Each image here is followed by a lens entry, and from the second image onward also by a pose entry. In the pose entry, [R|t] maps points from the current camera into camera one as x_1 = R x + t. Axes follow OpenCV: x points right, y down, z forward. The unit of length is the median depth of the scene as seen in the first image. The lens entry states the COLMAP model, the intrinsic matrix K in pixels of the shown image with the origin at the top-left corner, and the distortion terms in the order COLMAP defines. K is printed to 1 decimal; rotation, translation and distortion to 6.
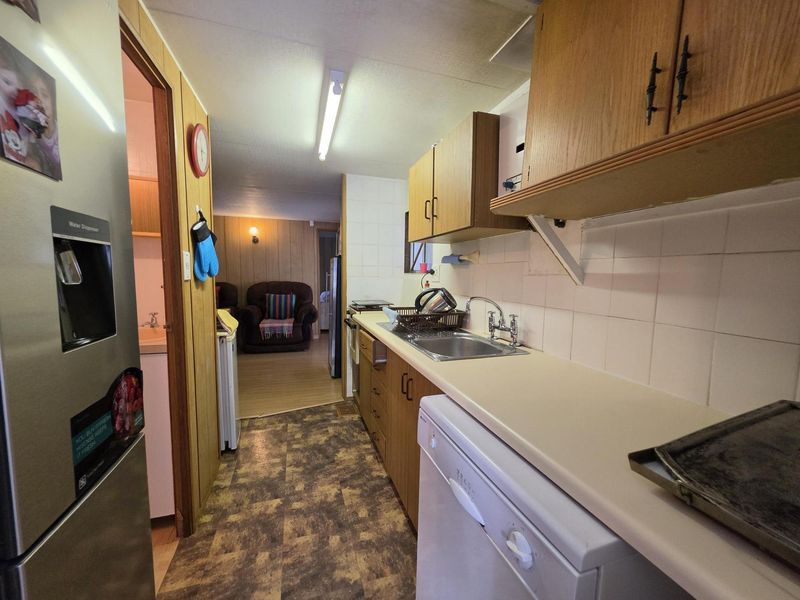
lens RADIAL K [[315.7, 0, 400.4], [0, 315.7, 301.2], [0, 0, 1]] dist [0.000166, 0.000007]
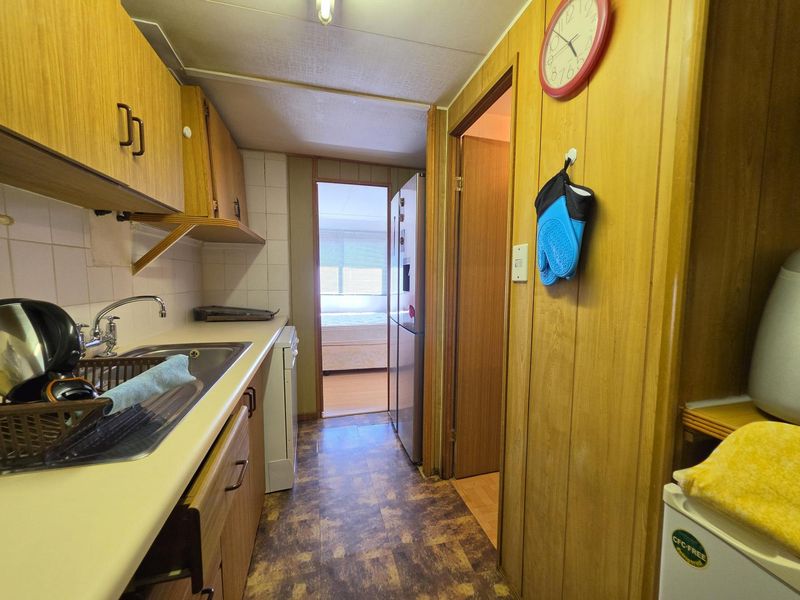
lens RADIAL K [[315.7, 0, 400.6], [0, 315.7, 302.2], [0, 0, 1]] dist [0.000166, 0.000007]
pose [[-0.998110, -0.023095, 0.056951, -0.426694], [-0.012818, 0.984554, 0.174612, -0.145971], [-0.060104, 0.173552, -0.982989, 1.777748]]
